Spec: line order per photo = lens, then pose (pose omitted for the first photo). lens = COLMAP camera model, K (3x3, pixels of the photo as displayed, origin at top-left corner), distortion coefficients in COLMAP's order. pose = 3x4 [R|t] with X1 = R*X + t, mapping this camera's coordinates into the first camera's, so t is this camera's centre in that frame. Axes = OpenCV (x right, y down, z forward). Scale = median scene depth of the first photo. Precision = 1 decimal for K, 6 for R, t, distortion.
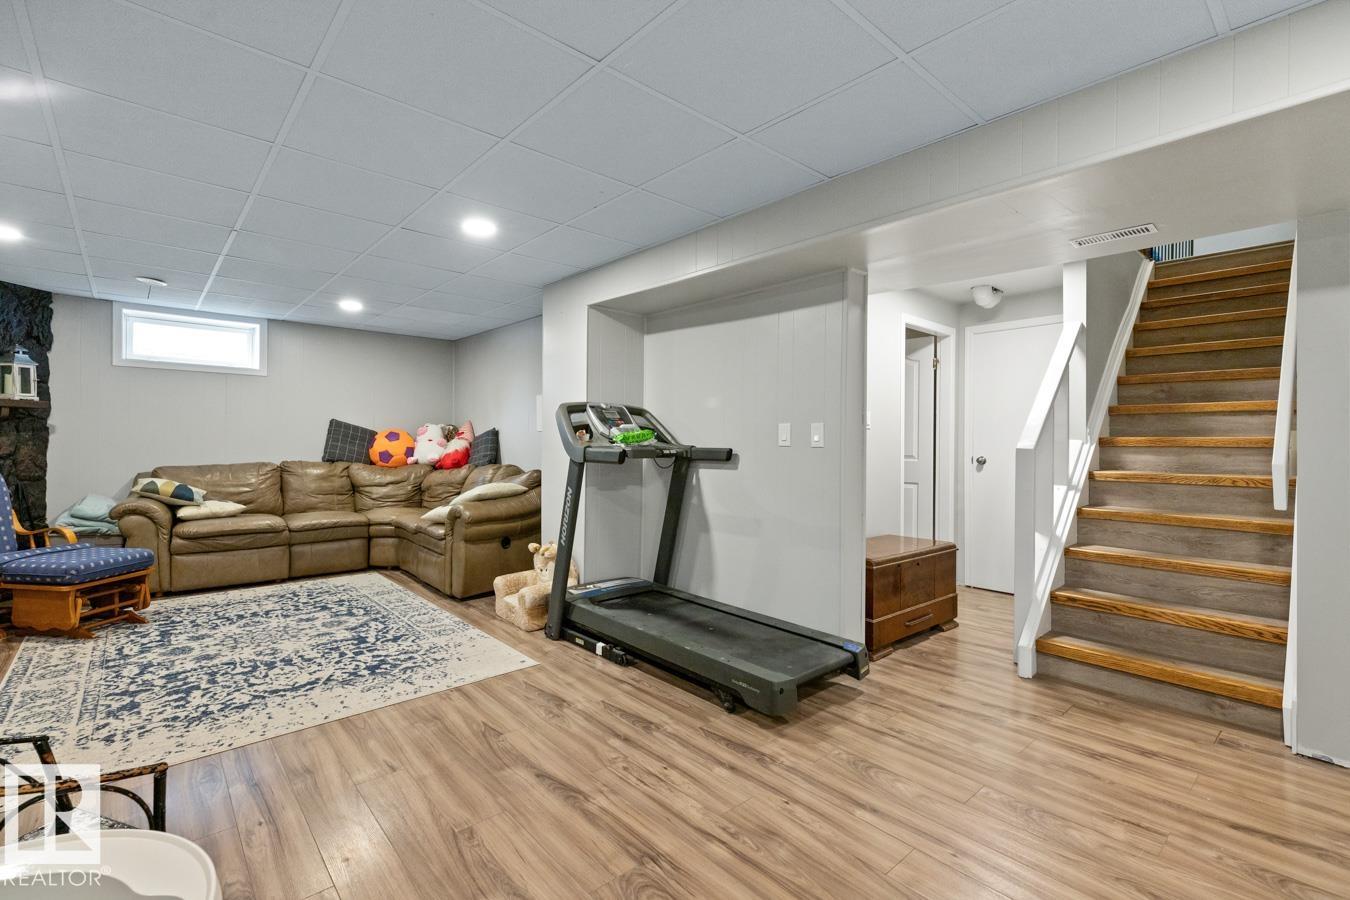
lens RADIAL K [[616.8, 0, 675.7], [0, 616.8, 442.4], [0, 0, 1]] dist [0.004587, -0.000721]
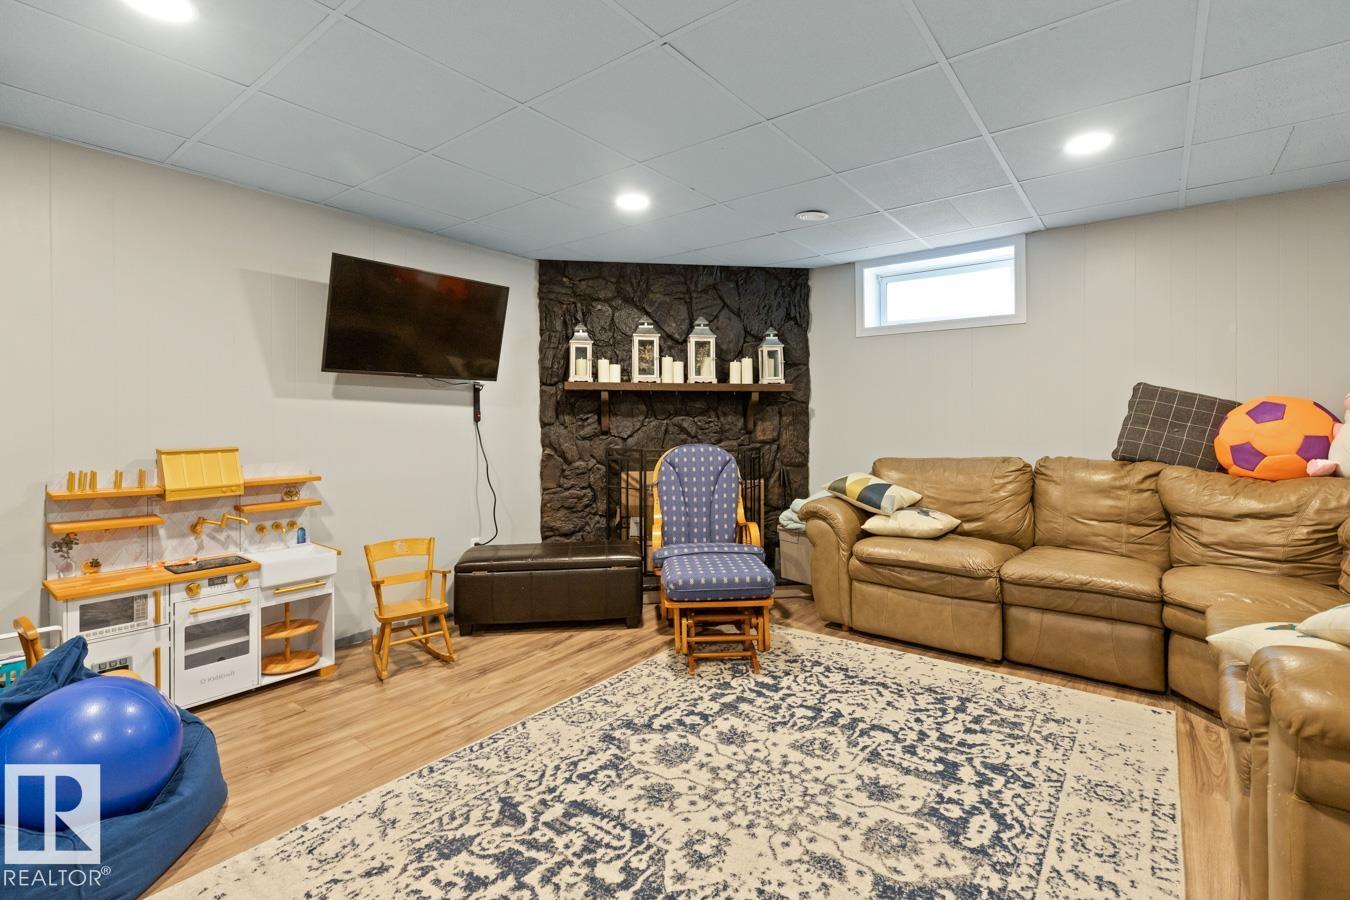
lens RADIAL K [[616.8, 0, 693.4], [0, 616.8, 423.0], [0, 0, 1]] dist [0.004587, -0.000721]
pose [[0.193766, -0.006463, -0.981026, -0.162130], [0.005991, 0.999967, -0.005405, -0.002958], [0.981029, -0.004830, 0.193799, 0.867440]]
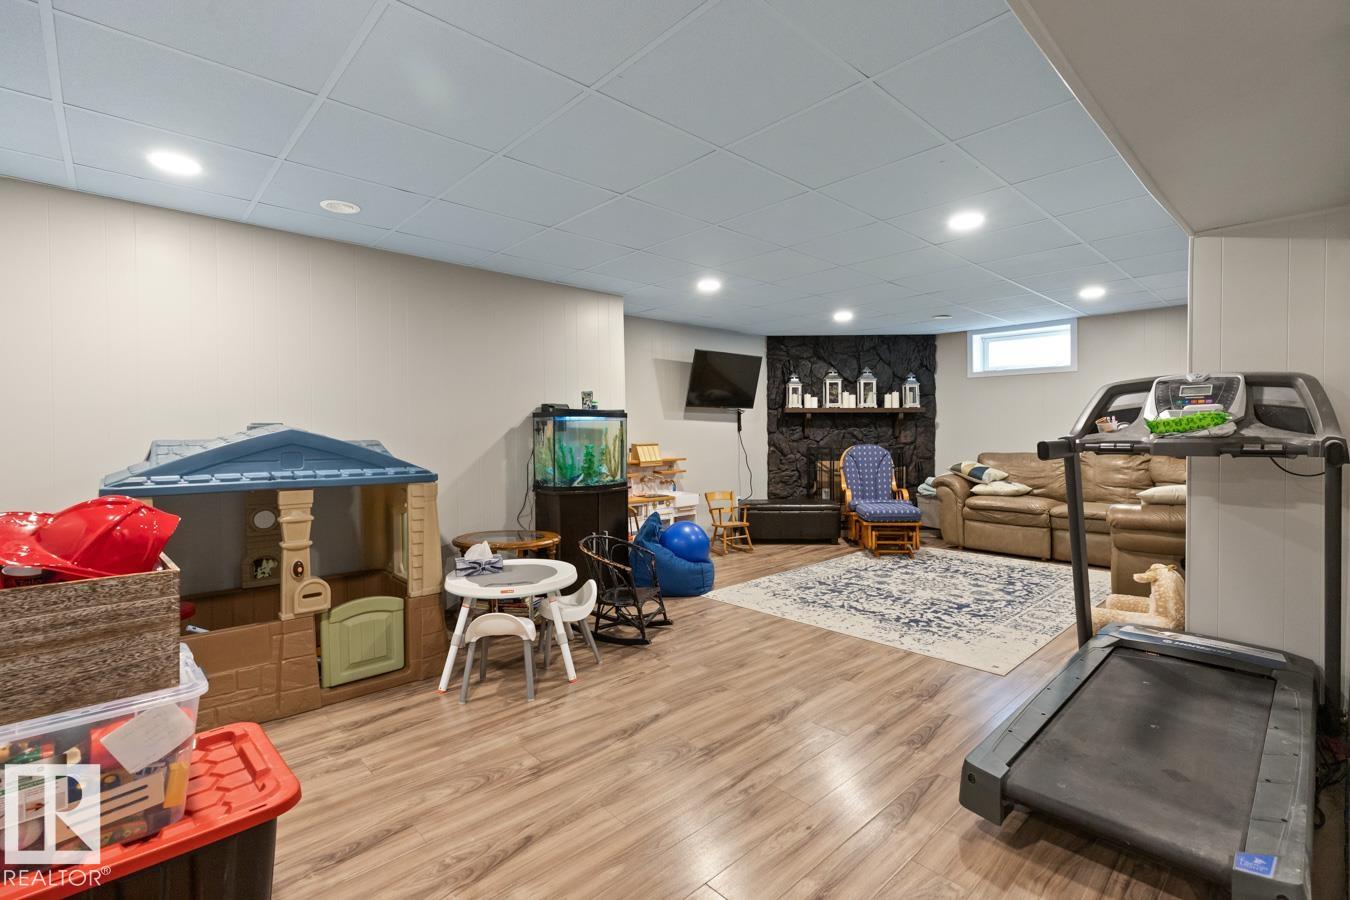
lens RADIAL K [[616.8, 0, 672.4], [0, 616.8, 440.1], [0, 0, 1]] dist [0.004587, -0.000721]
pose [[0.010930, 0.007323, -0.999913, 0.644832], [0.005293, 0.999959, 0.007381, -0.000577], [0.999926, -0.005374, 0.010891, 0.466461]]
